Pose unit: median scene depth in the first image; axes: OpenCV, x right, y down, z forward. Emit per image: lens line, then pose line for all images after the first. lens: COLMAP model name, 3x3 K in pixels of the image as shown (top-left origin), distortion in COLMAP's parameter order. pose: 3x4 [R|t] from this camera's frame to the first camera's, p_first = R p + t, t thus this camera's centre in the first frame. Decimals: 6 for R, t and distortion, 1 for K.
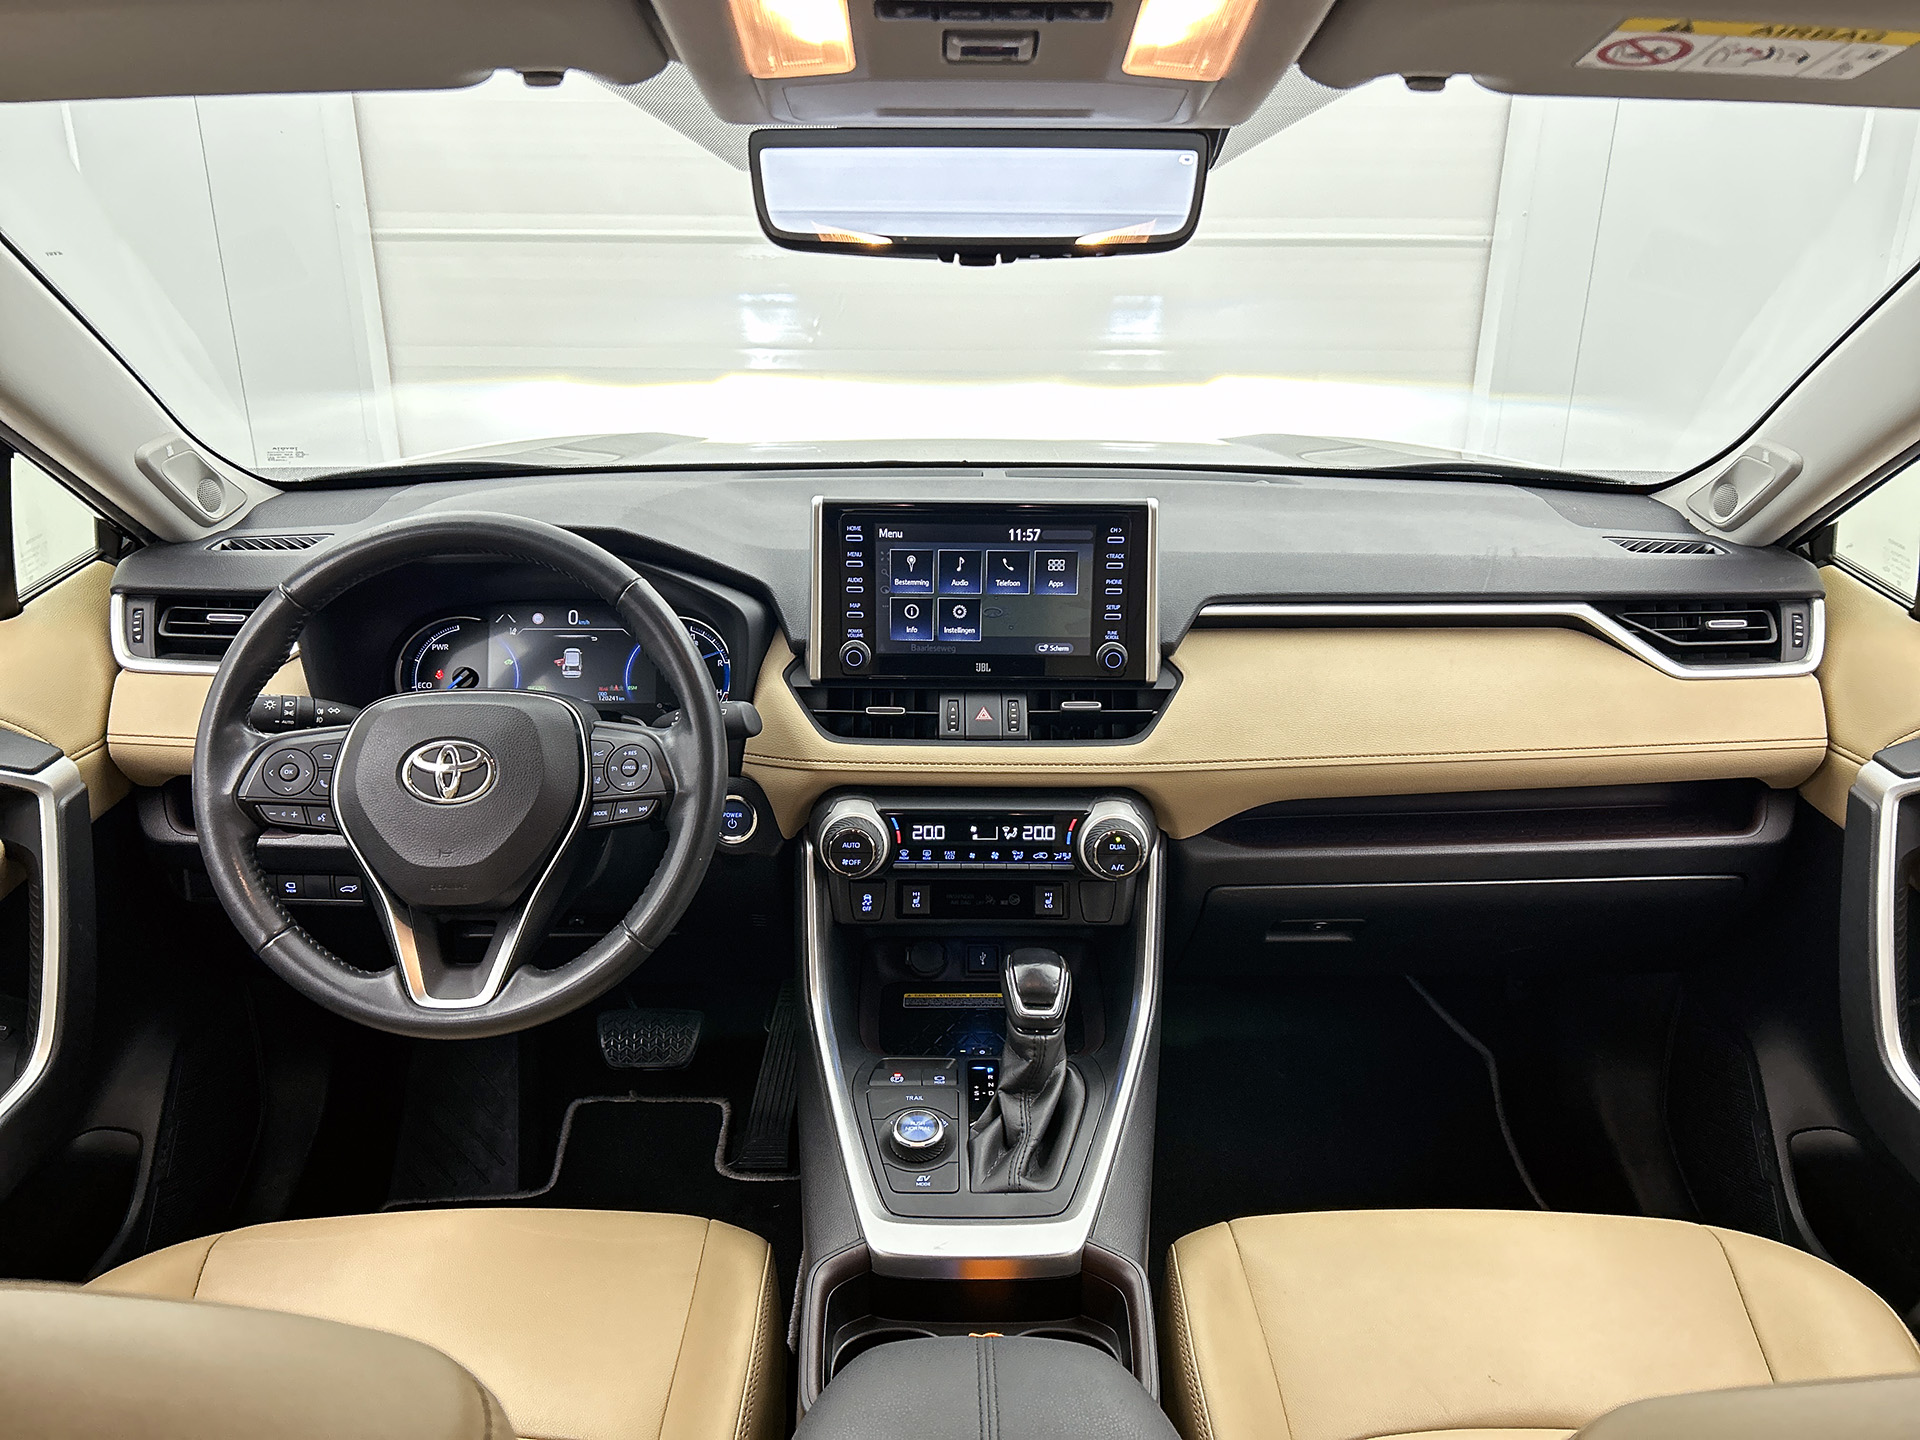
lens RADIAL K [[1442.7, 0, 990.0], [0, 1442.7, 711.9], [0, 0, 1]] dist [0.021448, -0.012893]
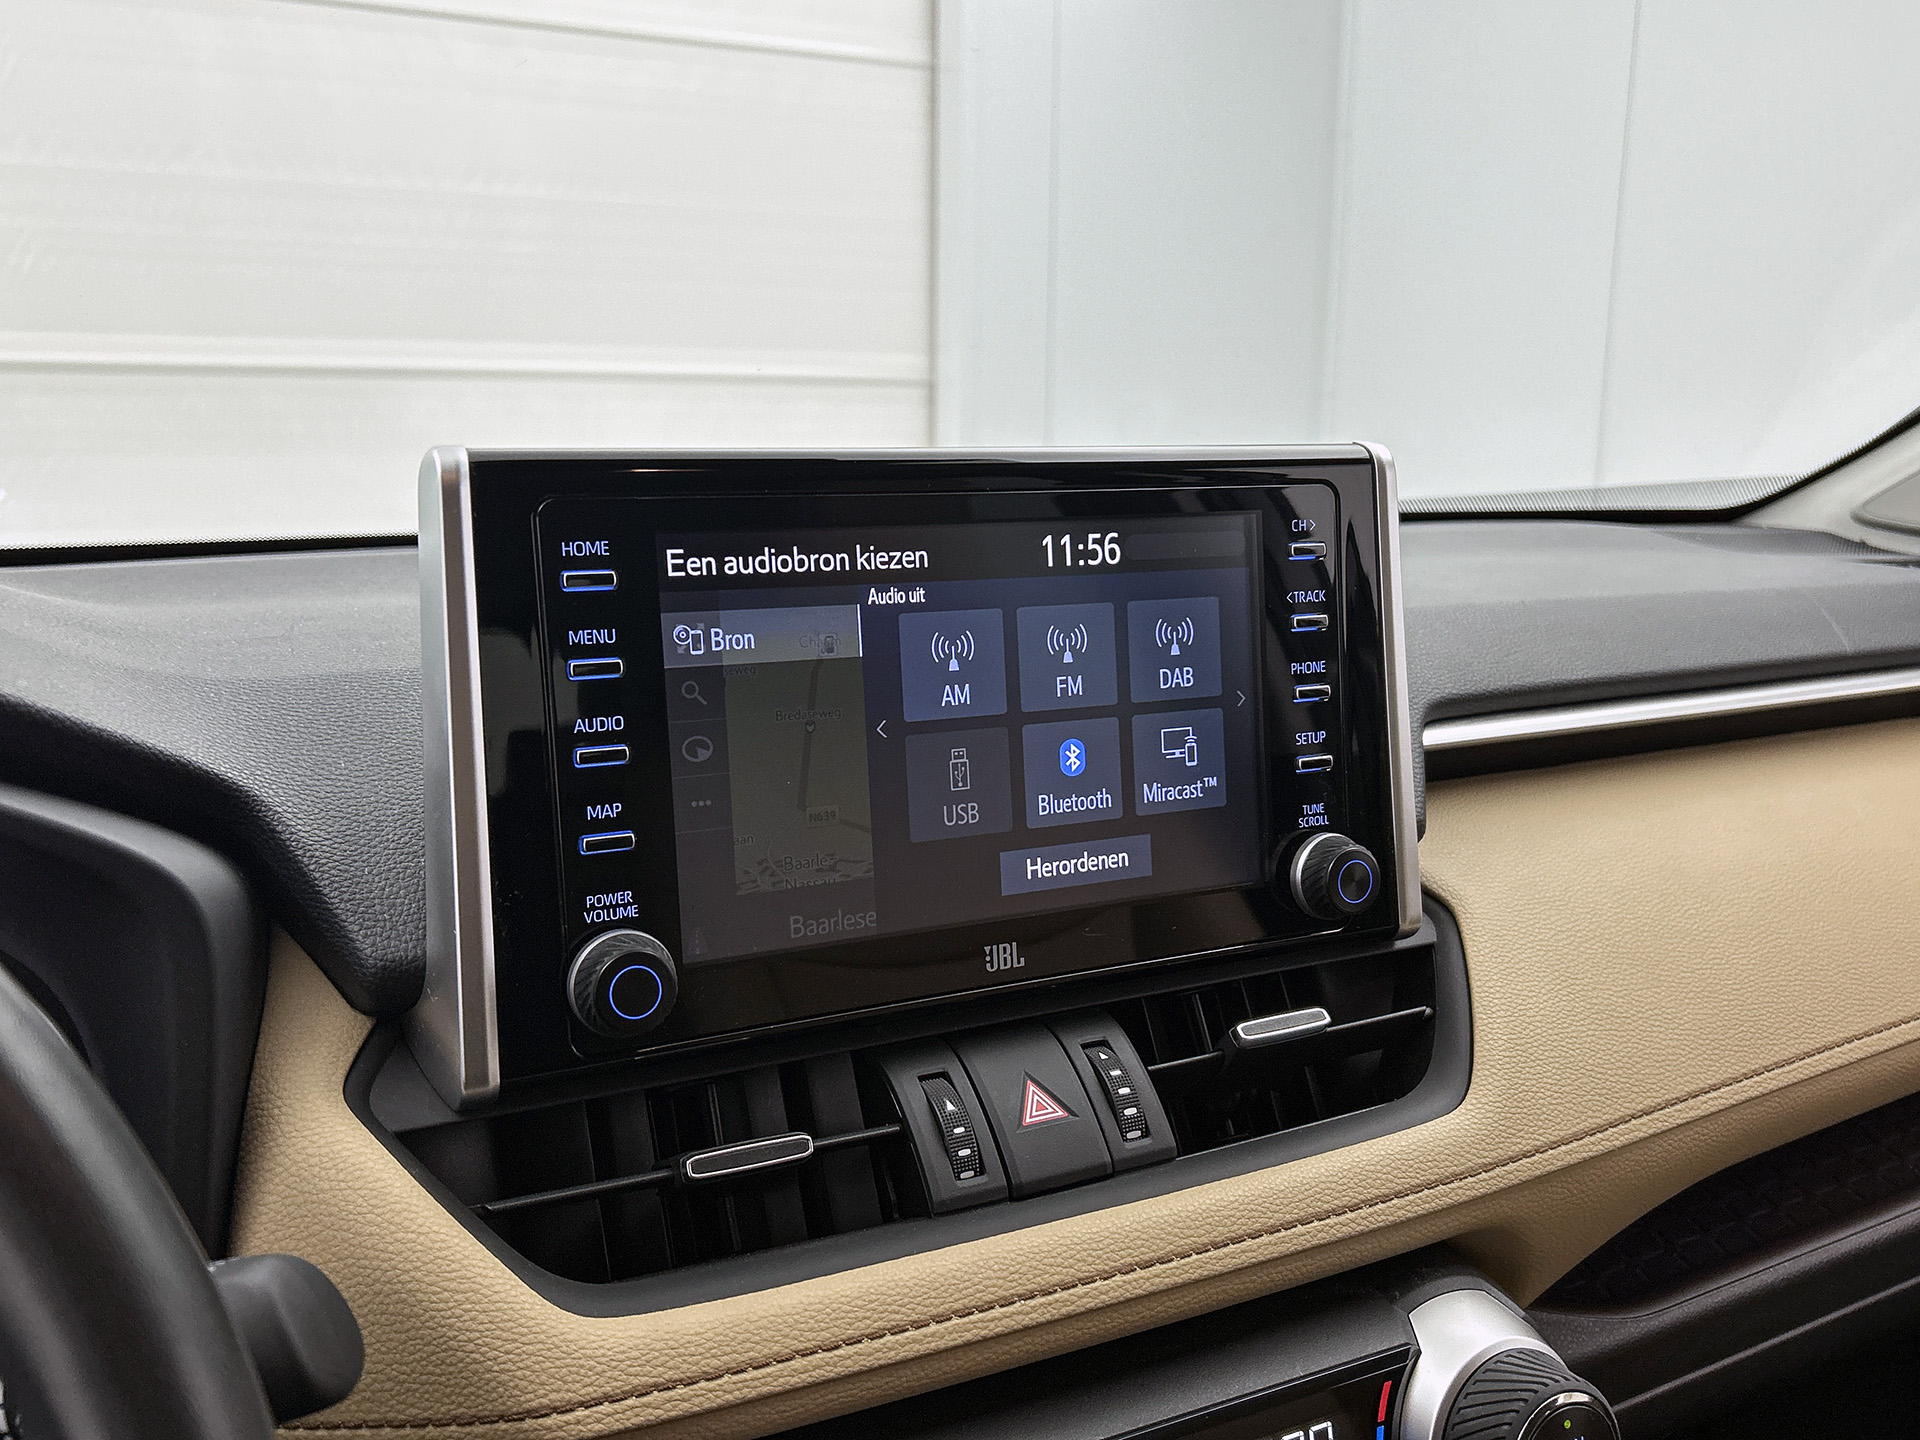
lens RADIAL K [[1608.7, 0, 968.9], [0, 1608.7, 716.4], [0, 0, 1]] dist [0.012272, -0.020976]
pose [[0.901635, -0.087519, 0.423551, -0.163124], [0.157008, 0.978737, -0.131994, -0.038154], [-0.402993, 0.185511, 0.896204, 0.674782]]
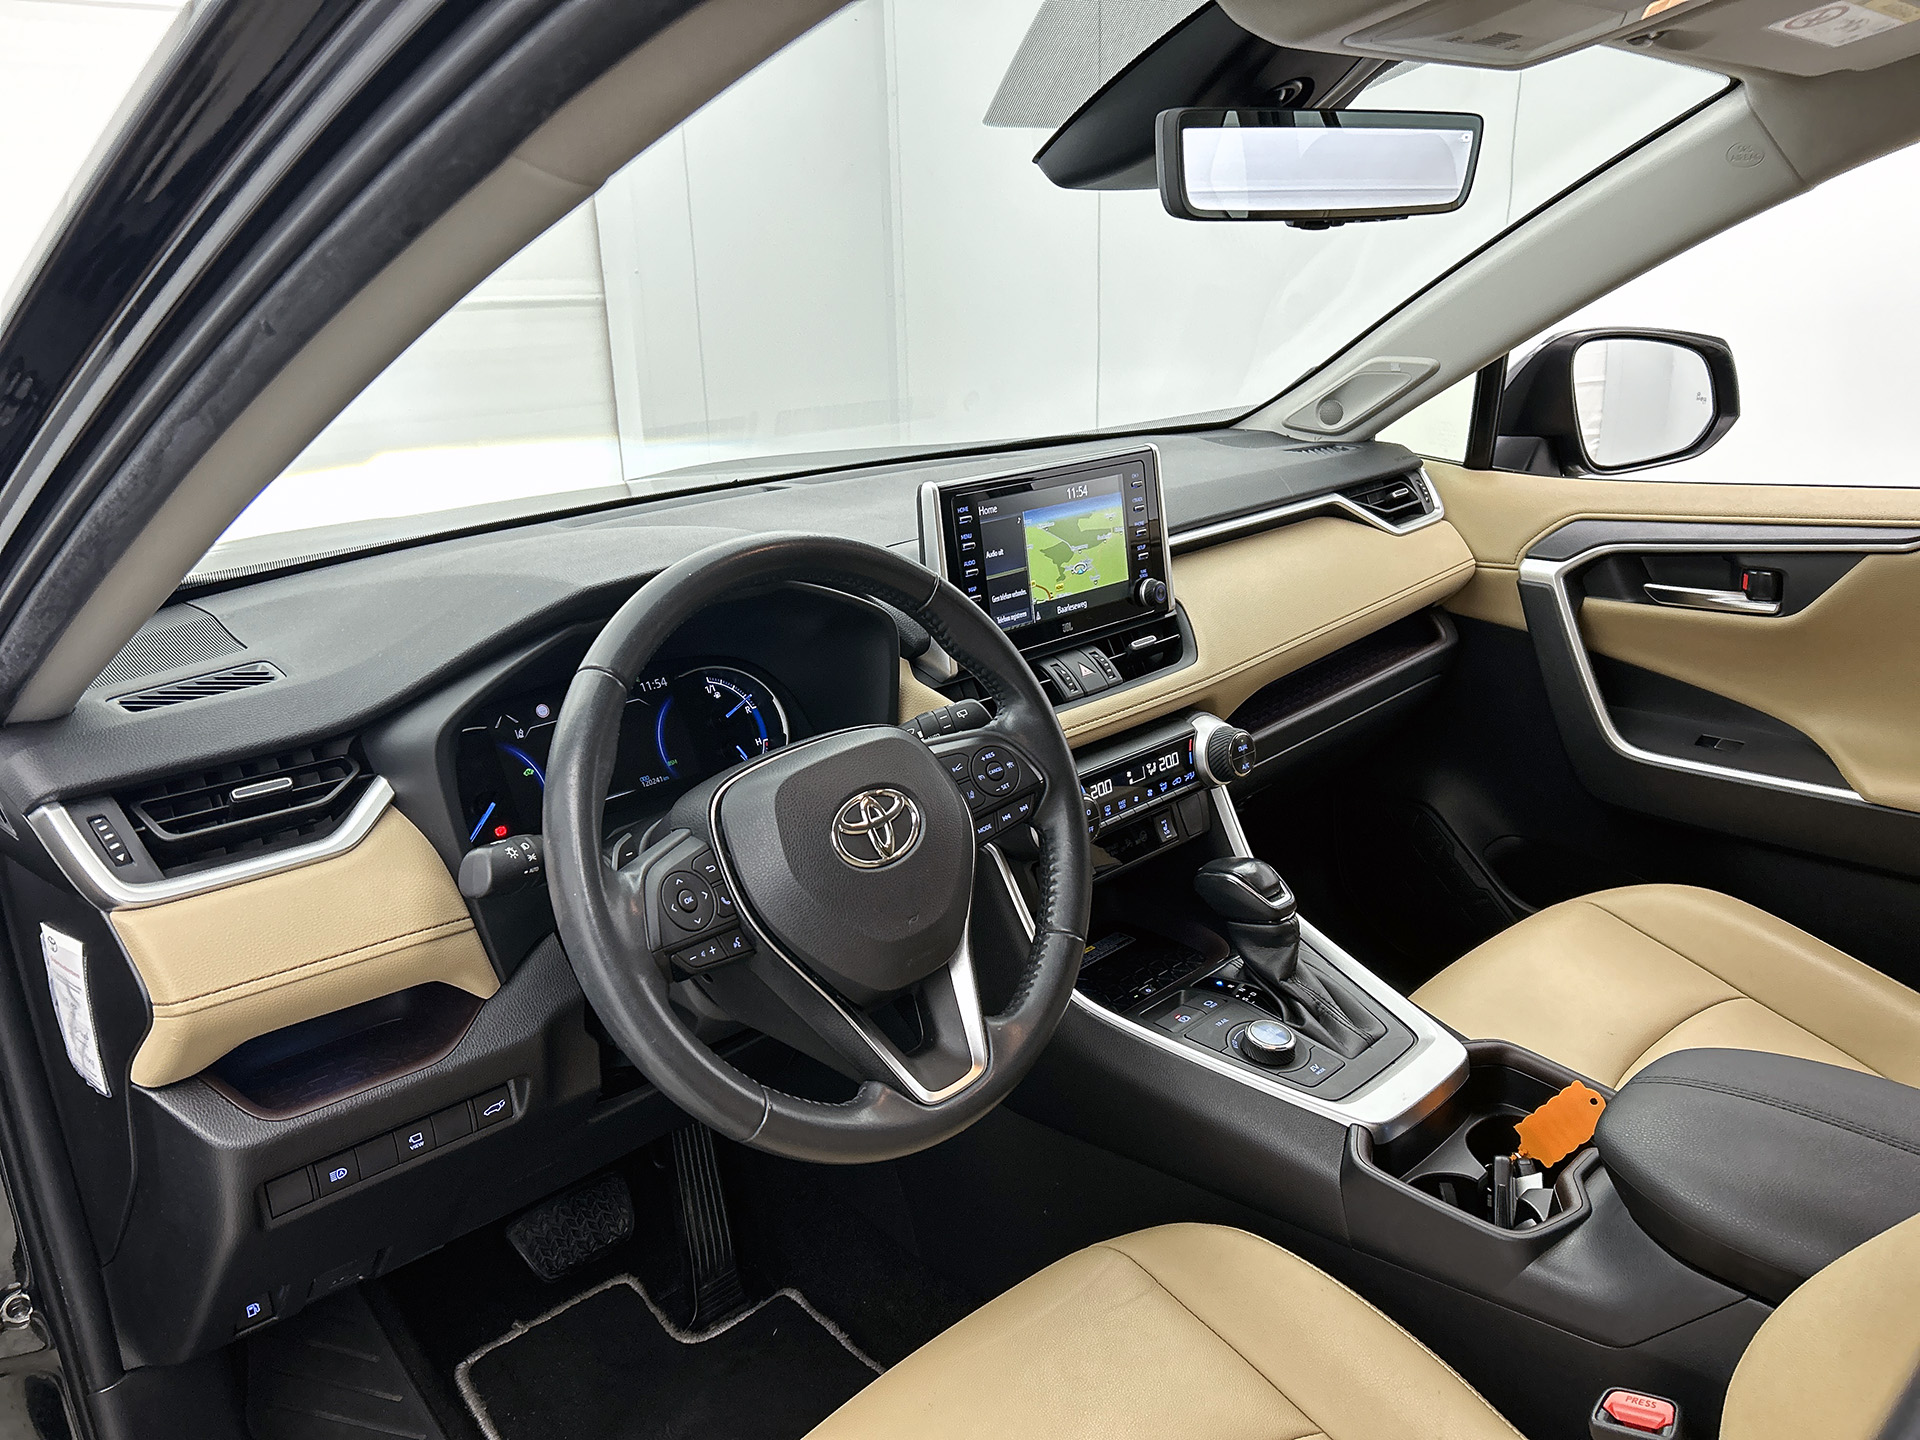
lens RADIAL K [[1442.7, 0, 958.5], [0, 1442.7, 729.3], [0, 0, 1]] dist [0.021448, -0.012893]
pose [[0.724174, -0.246160, 0.644187, -0.745562], [0.278408, 0.958973, 0.053470, -0.038047], [-0.630921, 0.140625, 0.762997, 0.281896]]
